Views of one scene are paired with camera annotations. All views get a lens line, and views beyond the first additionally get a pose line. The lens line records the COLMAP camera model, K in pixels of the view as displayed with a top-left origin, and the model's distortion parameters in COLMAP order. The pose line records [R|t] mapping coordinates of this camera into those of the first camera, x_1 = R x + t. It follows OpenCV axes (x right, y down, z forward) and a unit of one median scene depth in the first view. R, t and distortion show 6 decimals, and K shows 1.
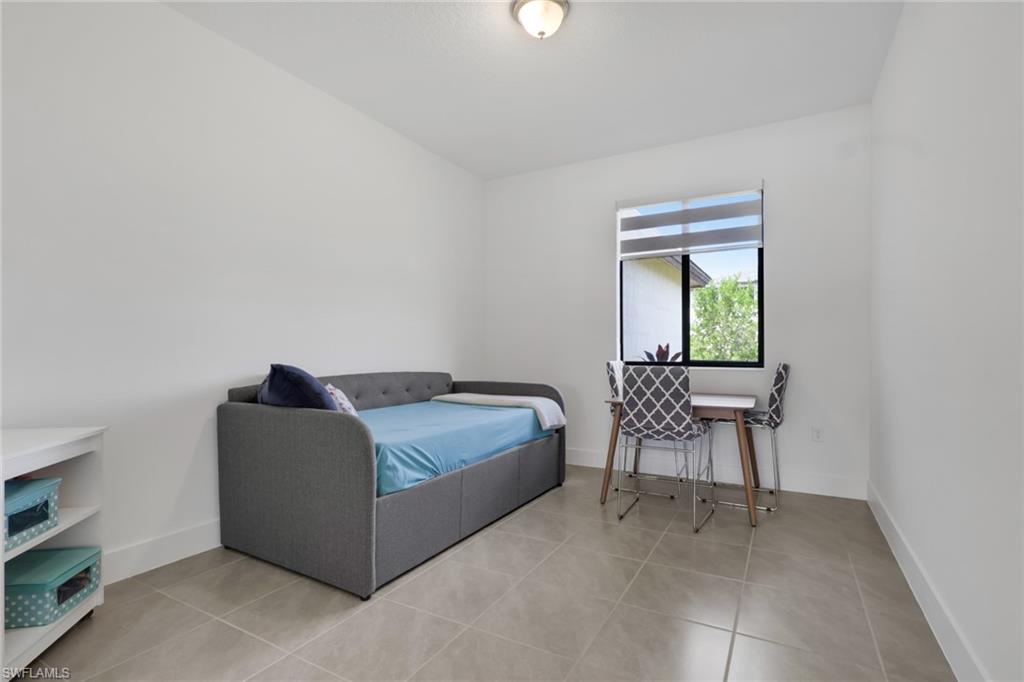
lens RADIAL K [[500.1, 0, 511.3], [0, 500.1, 349.5], [0, 0, 1]] dist [-0.000226, -0.000084]
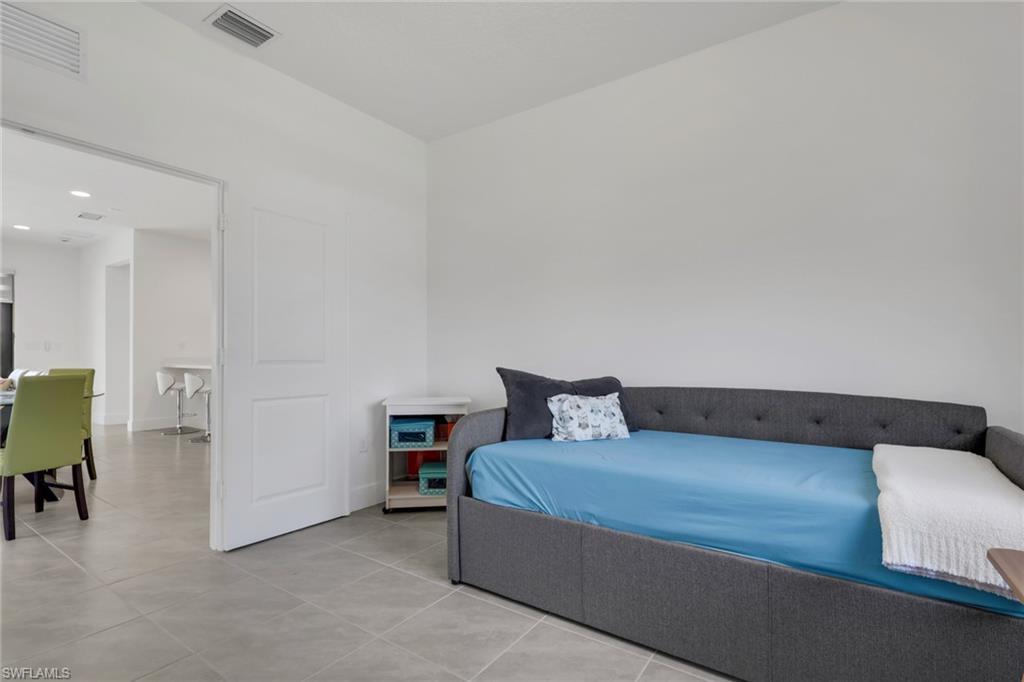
lens RADIAL K [[500.1, 0, 511.3], [0, 500.1, 349.5], [0, 0, 1]] dist [-0.000226, -0.000084]
pose [[-0.105868, -0.007653, -0.994351, 0.657048], [-0.000986, 0.999971, -0.007591, -0.004960], [0.994380, 0.000176, -0.105873, 1.027433]]
